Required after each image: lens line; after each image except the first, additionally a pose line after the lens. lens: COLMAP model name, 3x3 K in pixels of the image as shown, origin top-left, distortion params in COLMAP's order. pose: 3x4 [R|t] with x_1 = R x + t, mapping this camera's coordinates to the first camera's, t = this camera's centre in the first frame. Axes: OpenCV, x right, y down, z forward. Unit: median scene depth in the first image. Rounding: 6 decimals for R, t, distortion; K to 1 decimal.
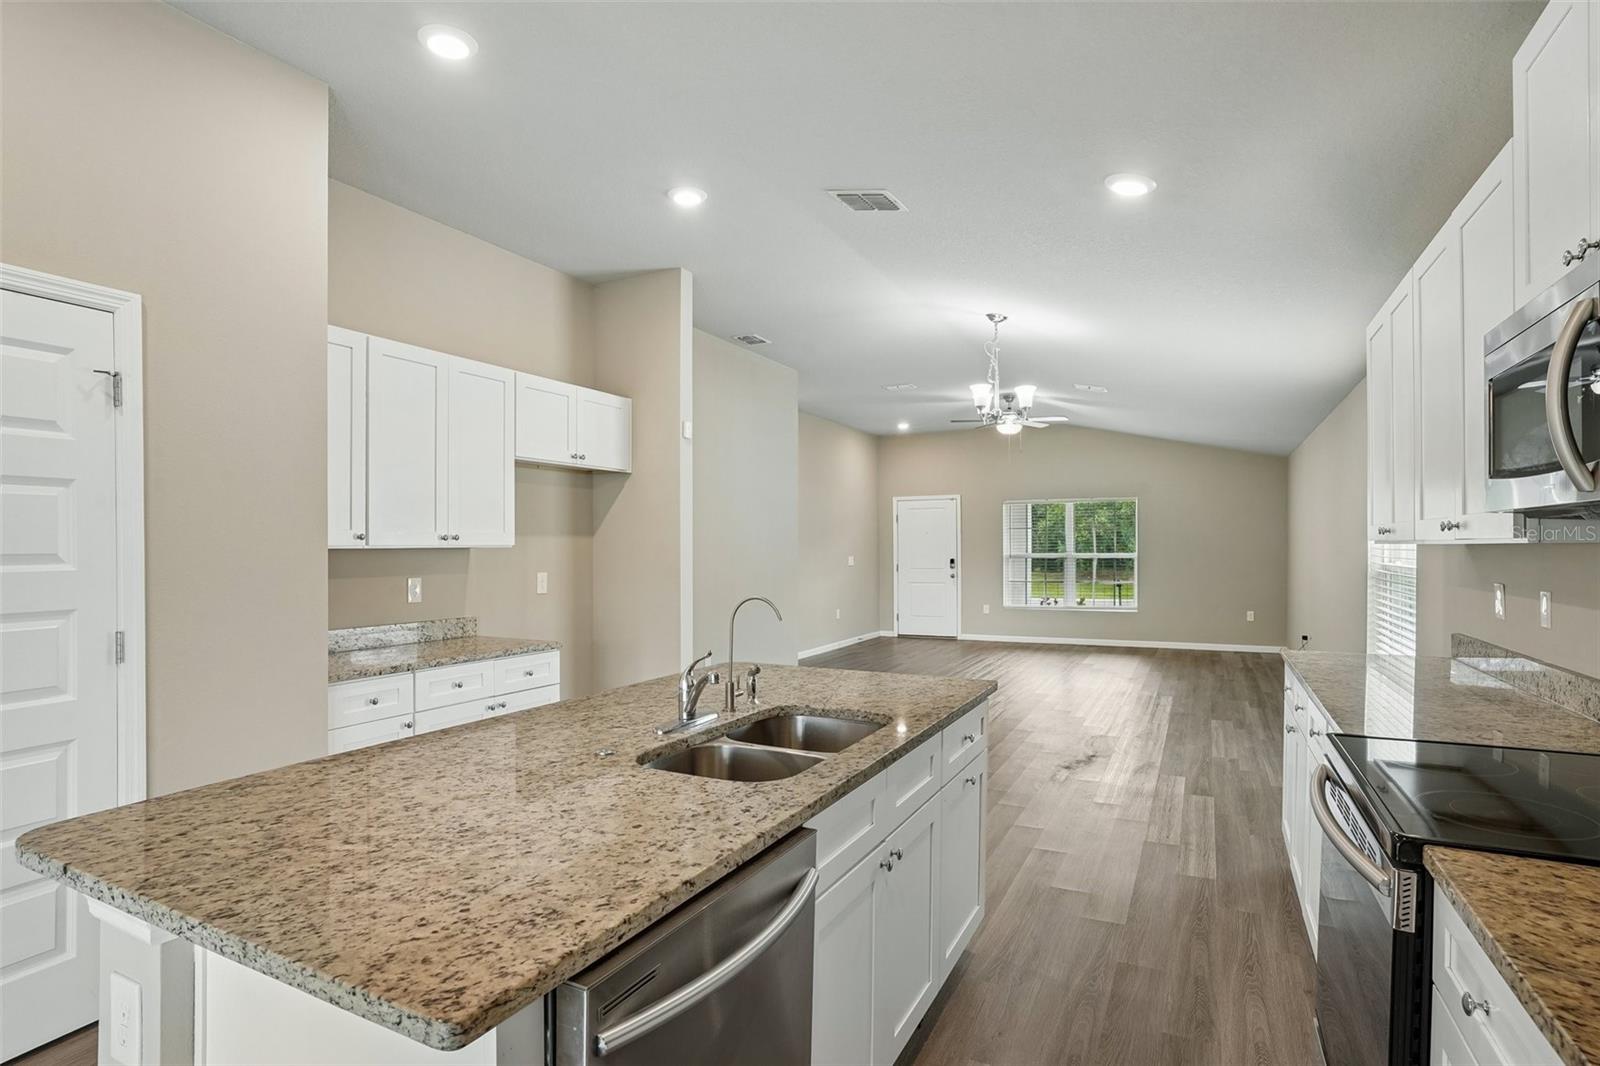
lens RADIAL K [[806.5, 0, 793.2], [0, 806.5, 546.1], [0, 0, 1]] dist [-0.029223, 0.008382]
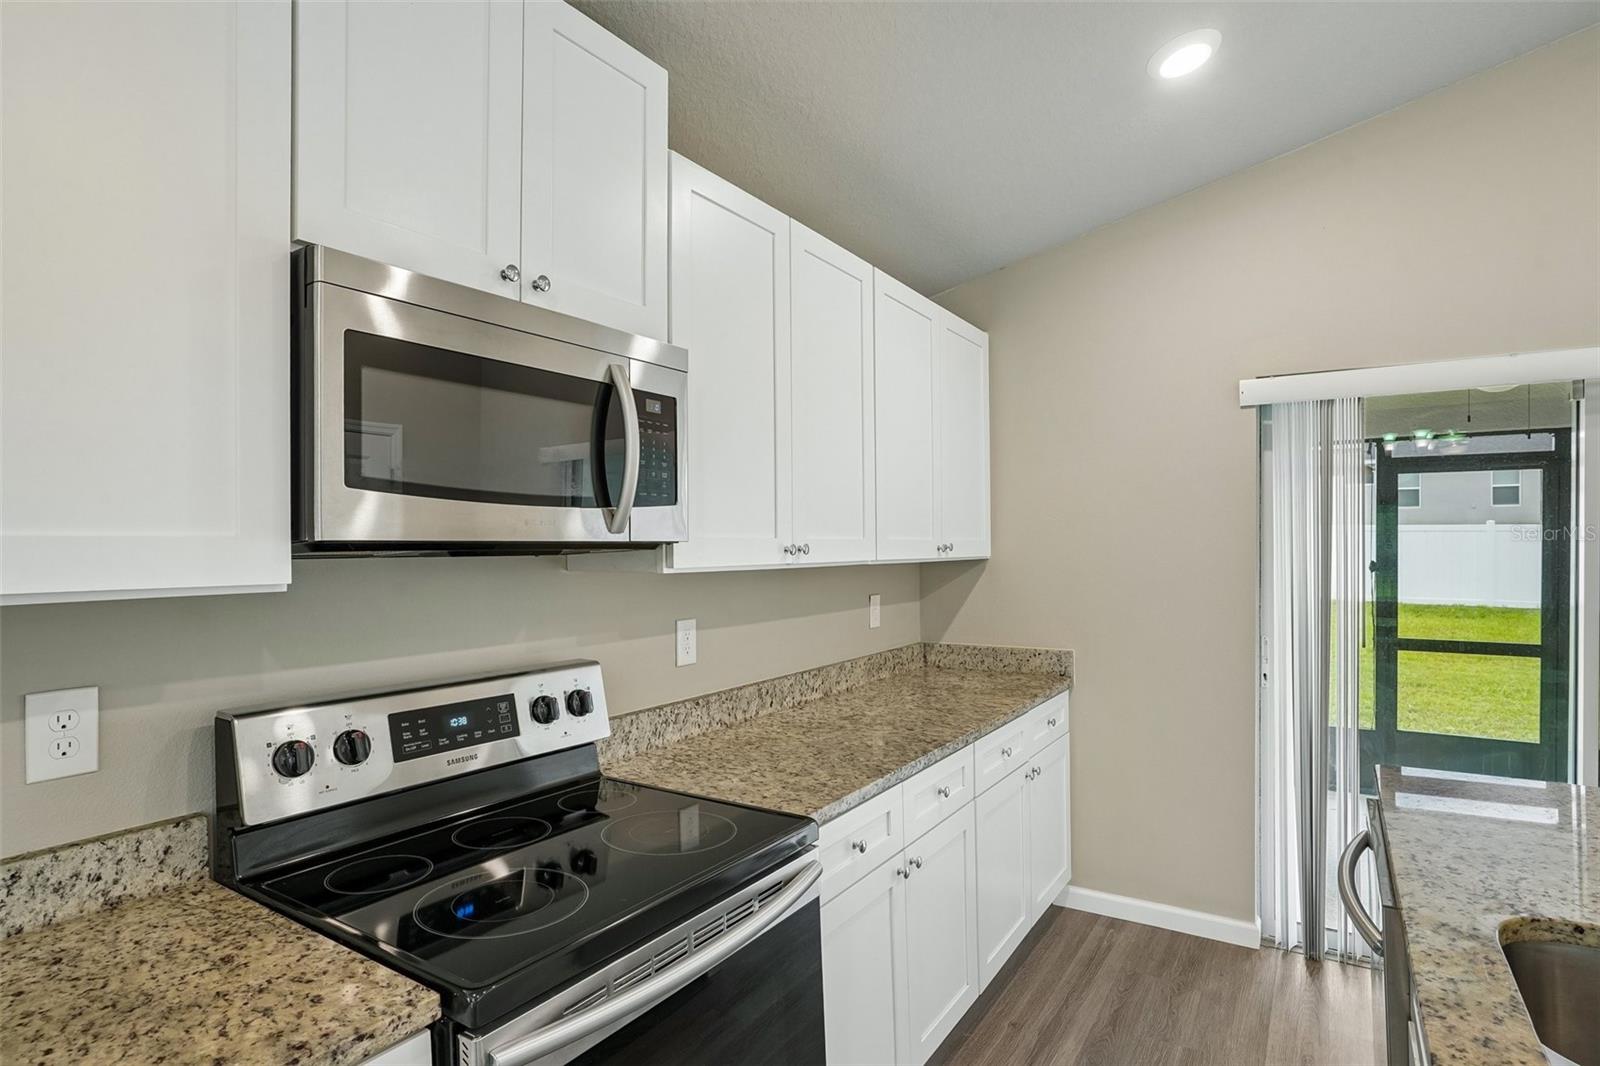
lens RADIAL K [[844.5, 0, 799.2], [0, 844.5, 549.7], [0, 0, 1]] dist [-0.034024, -0.001106]
pose [[-0.995937, 0.012762, 0.089148, 0.222365], [0.012651, 0.999918, -0.001811, -0.013406], [-0.089164, -0.000675, -0.996017, 0.756216]]
